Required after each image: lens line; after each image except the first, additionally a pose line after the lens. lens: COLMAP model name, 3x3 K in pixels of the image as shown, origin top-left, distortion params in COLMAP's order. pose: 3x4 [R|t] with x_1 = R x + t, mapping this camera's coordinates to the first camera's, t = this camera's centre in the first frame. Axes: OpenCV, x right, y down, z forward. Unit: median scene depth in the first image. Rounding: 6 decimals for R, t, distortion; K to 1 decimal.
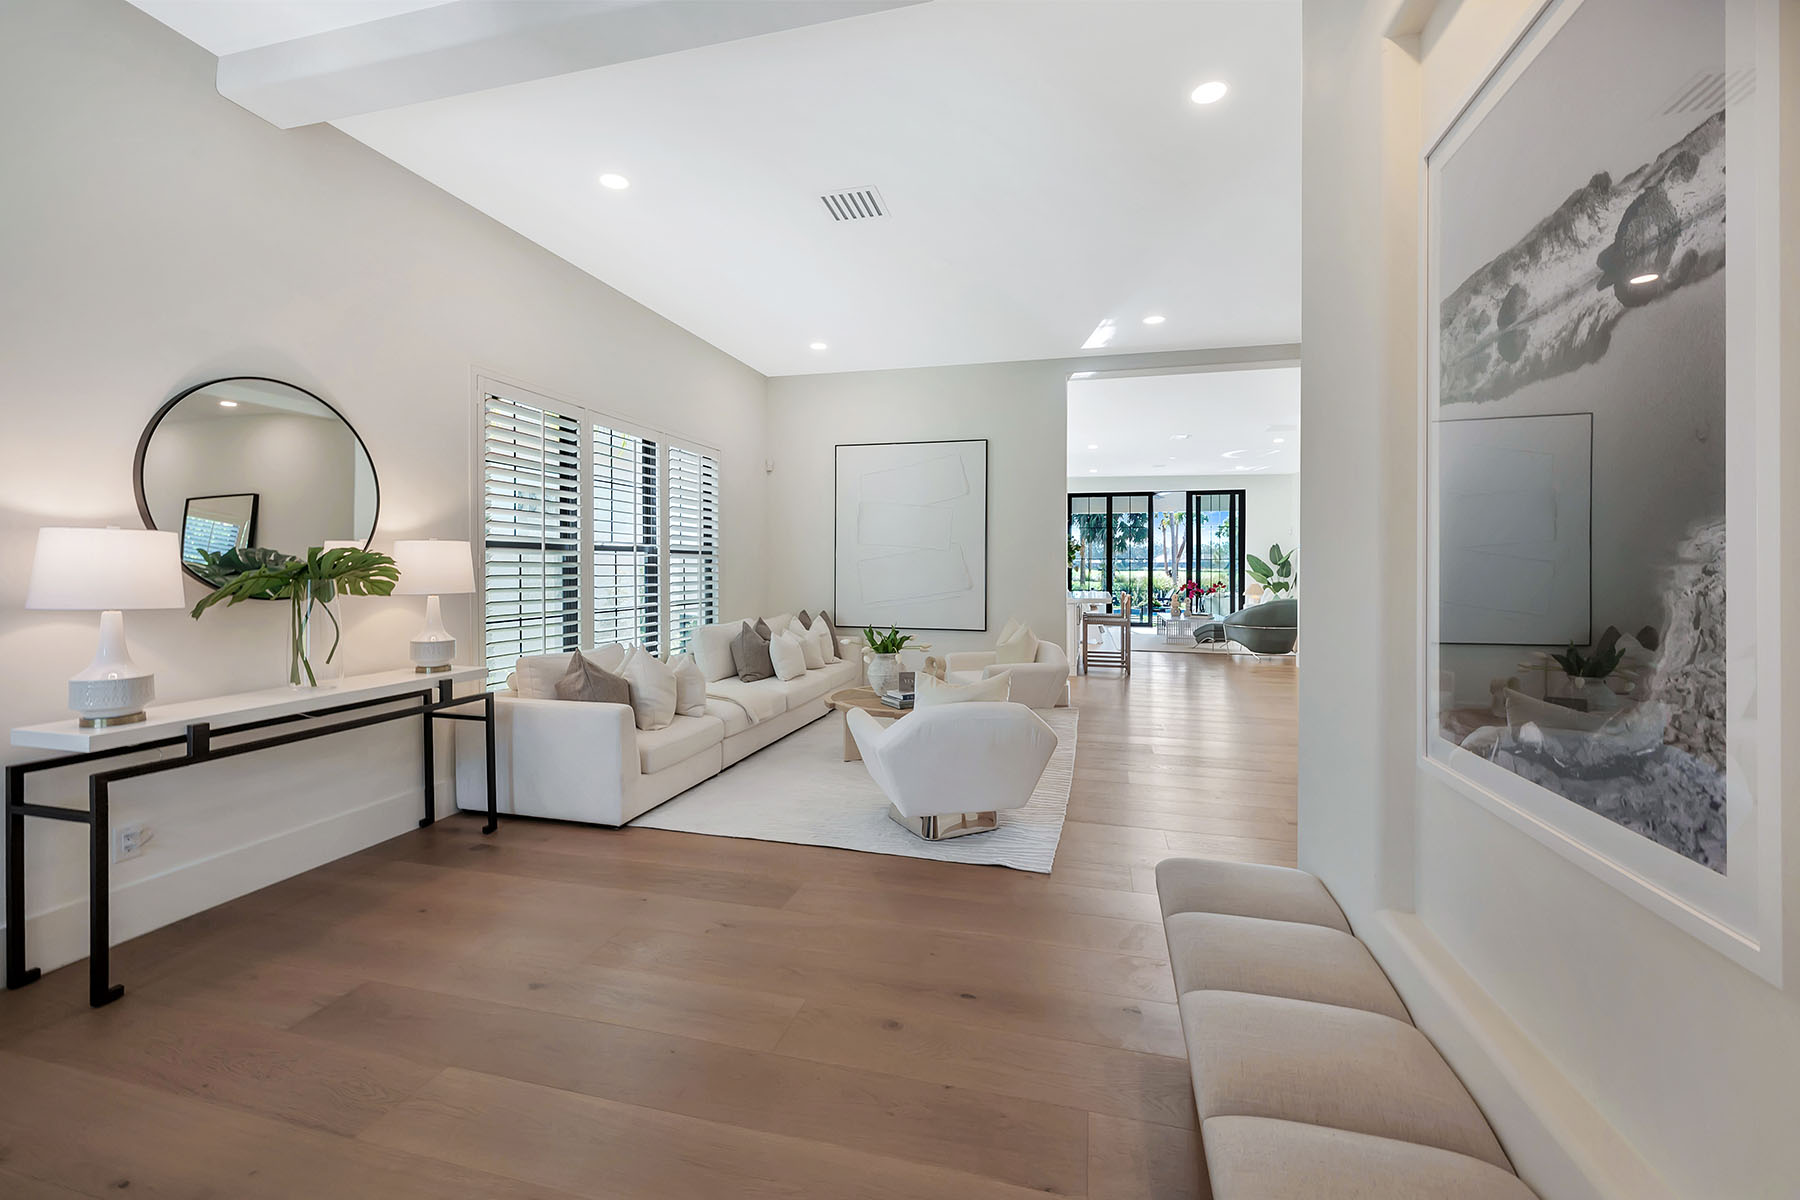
lens RADIAL K [[750.9, 0, 872.5], [0, 750.9, 577.7], [0, 0, 1]] dist [0.002206, -0.000446]
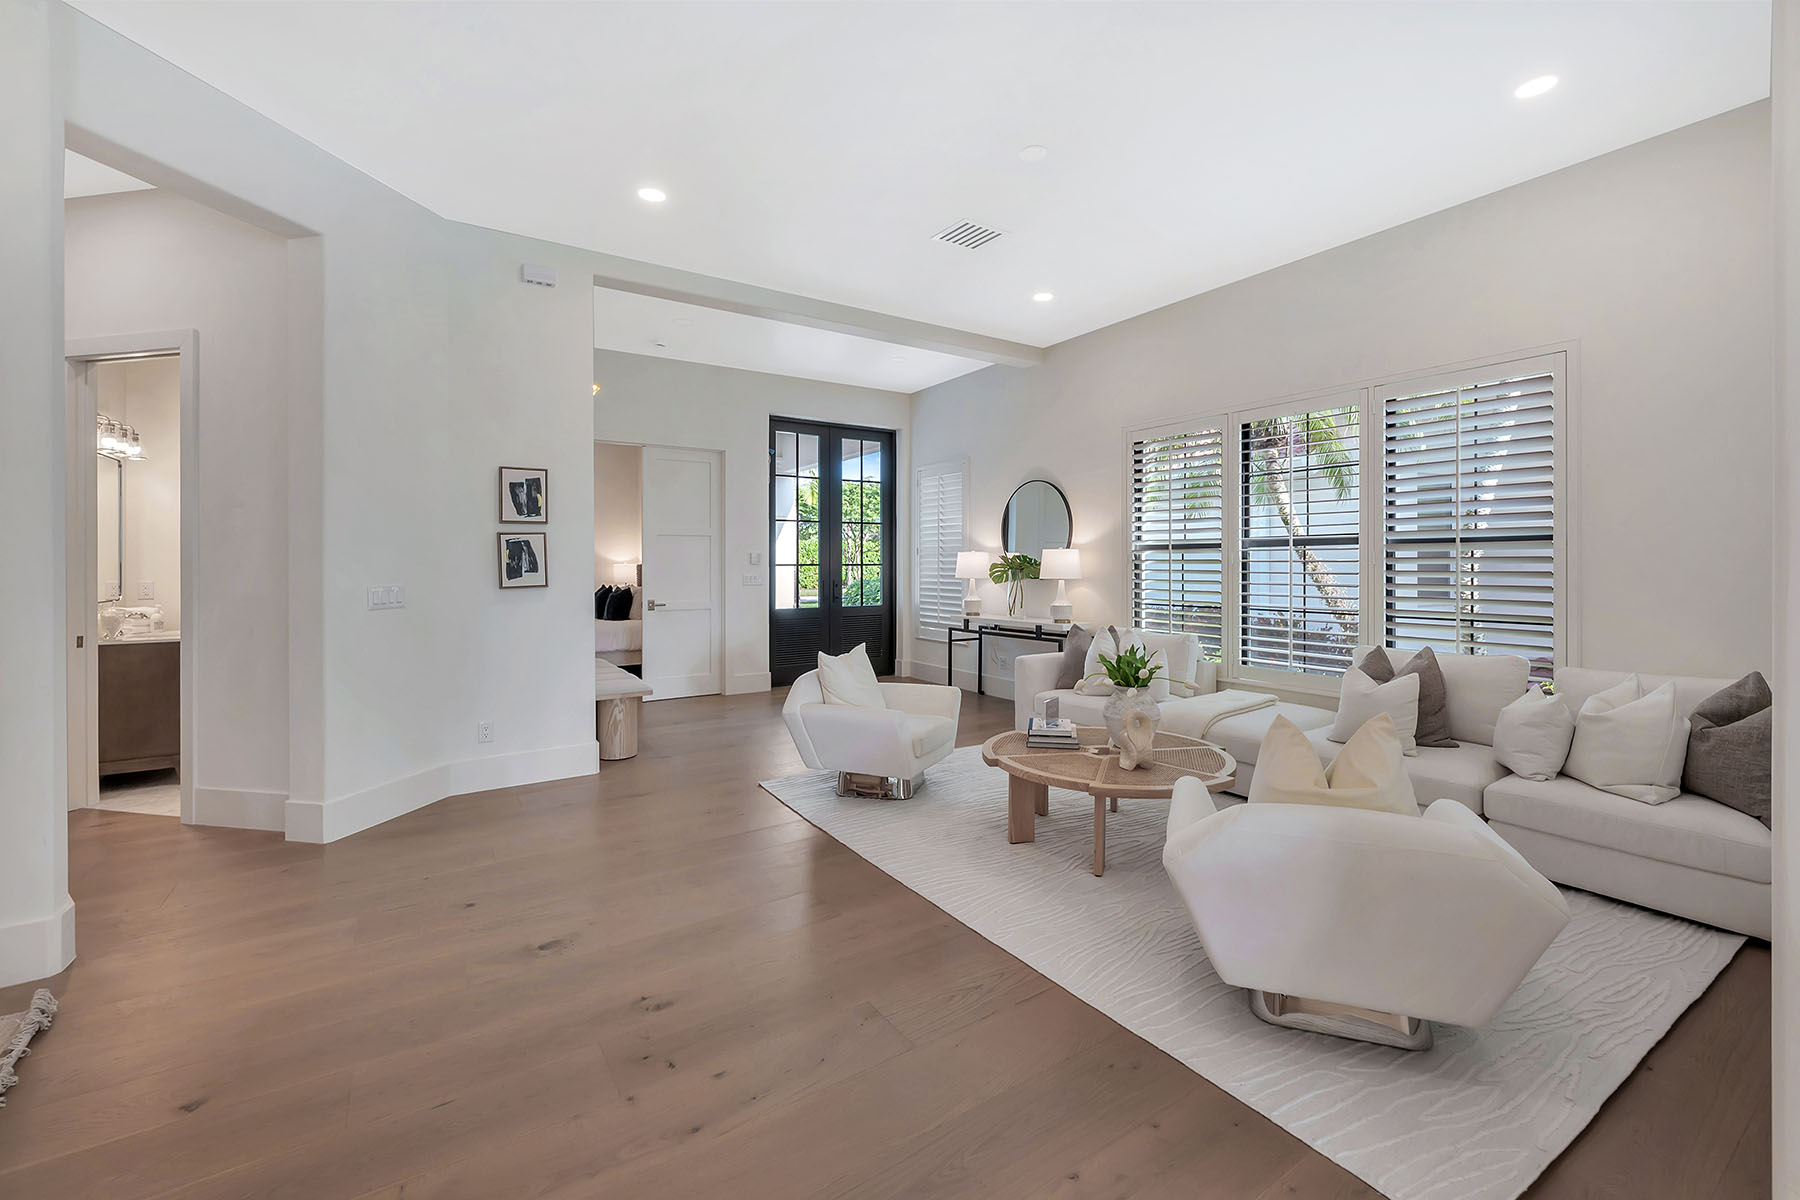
lens RADIAL K [[750.9, 0, 909.3], [0, 750.9, 570.7], [0, 0, 1]] dist [0.002206, -0.000446]
pose [[-0.650242, 0.008644, -0.759678, 0.677595], [-0.007884, 0.999805, 0.018125, -0.018346], [0.759686, 0.017775, -0.650047, 1.276554]]
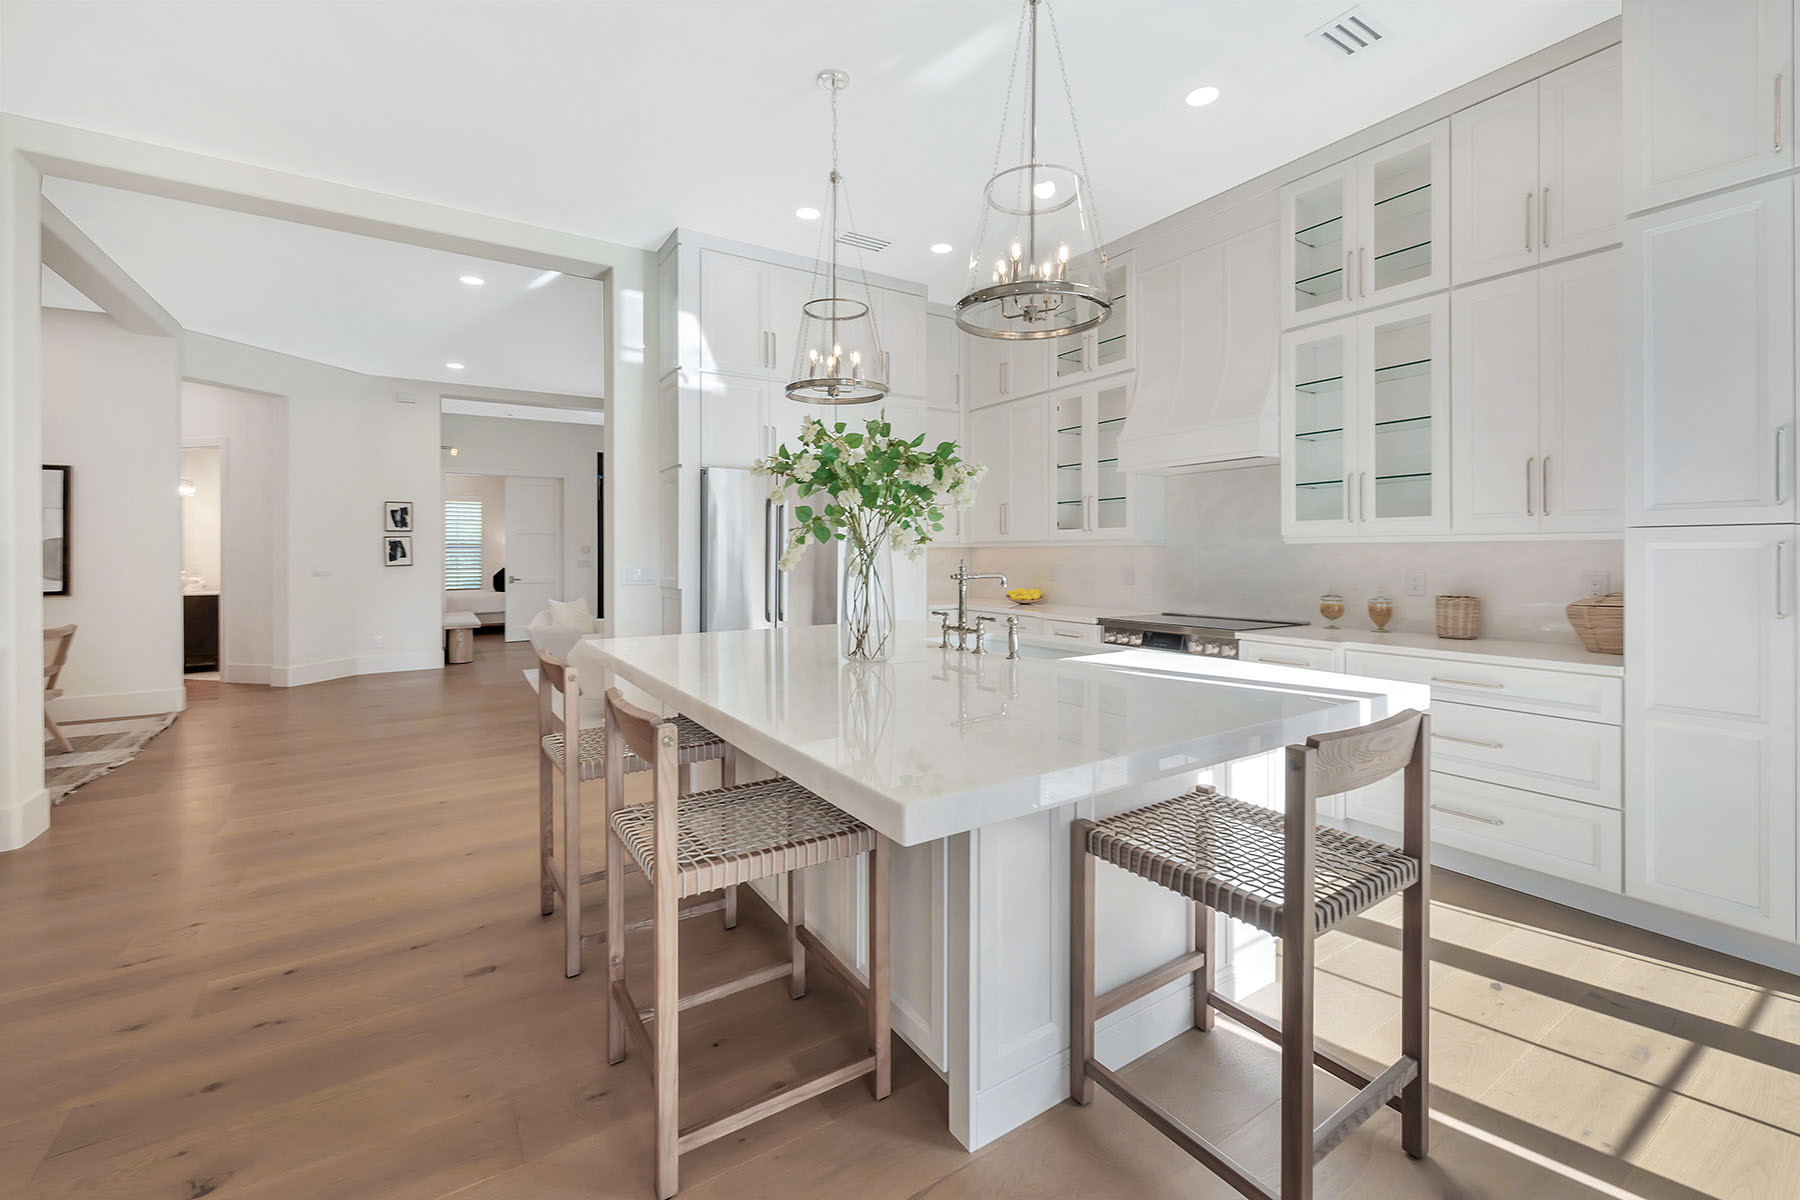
lens RADIAL K [[750.9, 0, 887.8], [0, 750.9, 551.1], [0, 0, 1]] dist [0.002206, -0.000446]
pose [[-0.669695, 0.003945, -0.742626, 0.797105], [-0.003881, 0.999954, 0.008813, -0.028907], [0.742626, 0.008784, -0.669648, 2.178867]]
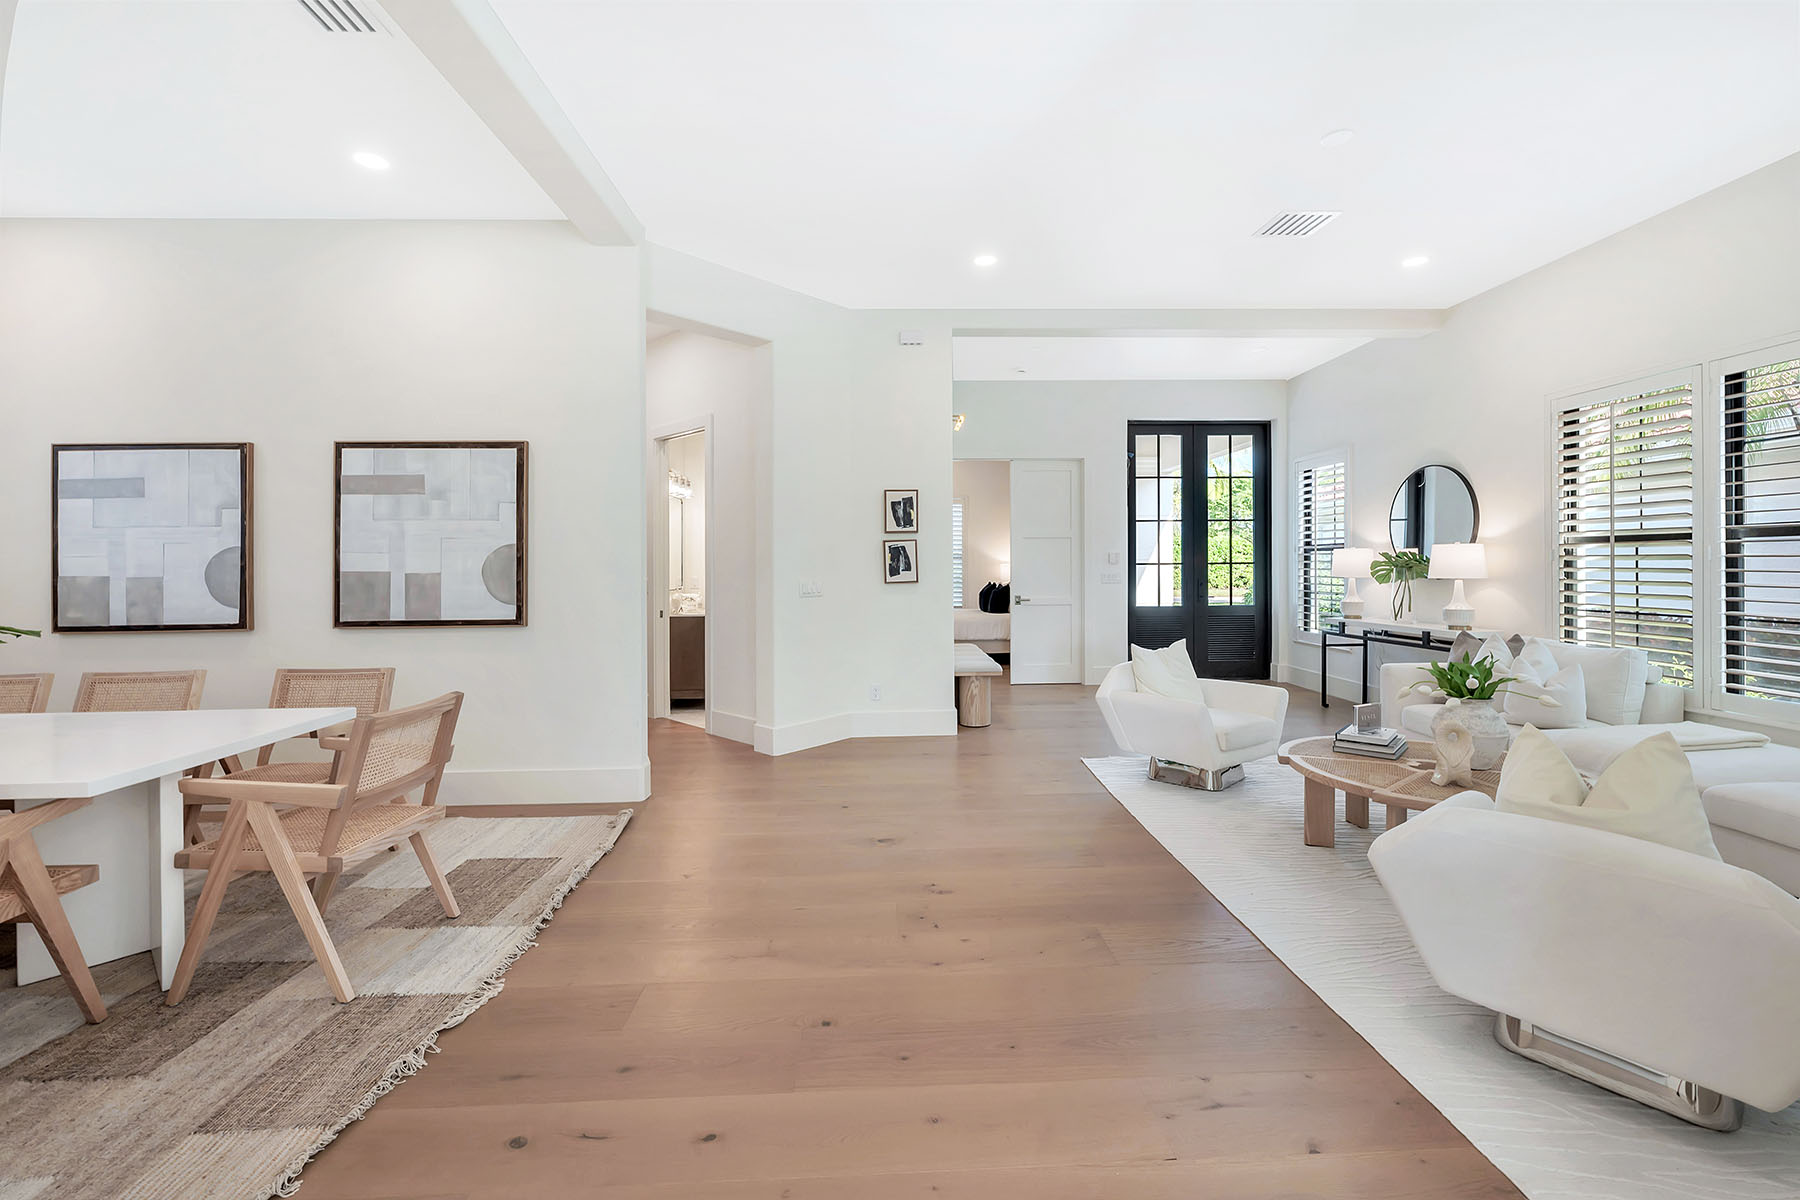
lens RADIAL K [[750.9, 0, 905.3], [0, 750.9, 569.4], [0, 0, 1]] dist [0.002206, -0.000446]
pose [[-0.948970, 0.009709, -0.315217, 0.654927], [0.003917, 0.999812, 0.019005, -0.020706], [0.315342, 0.016801, -0.948829, 1.421360]]
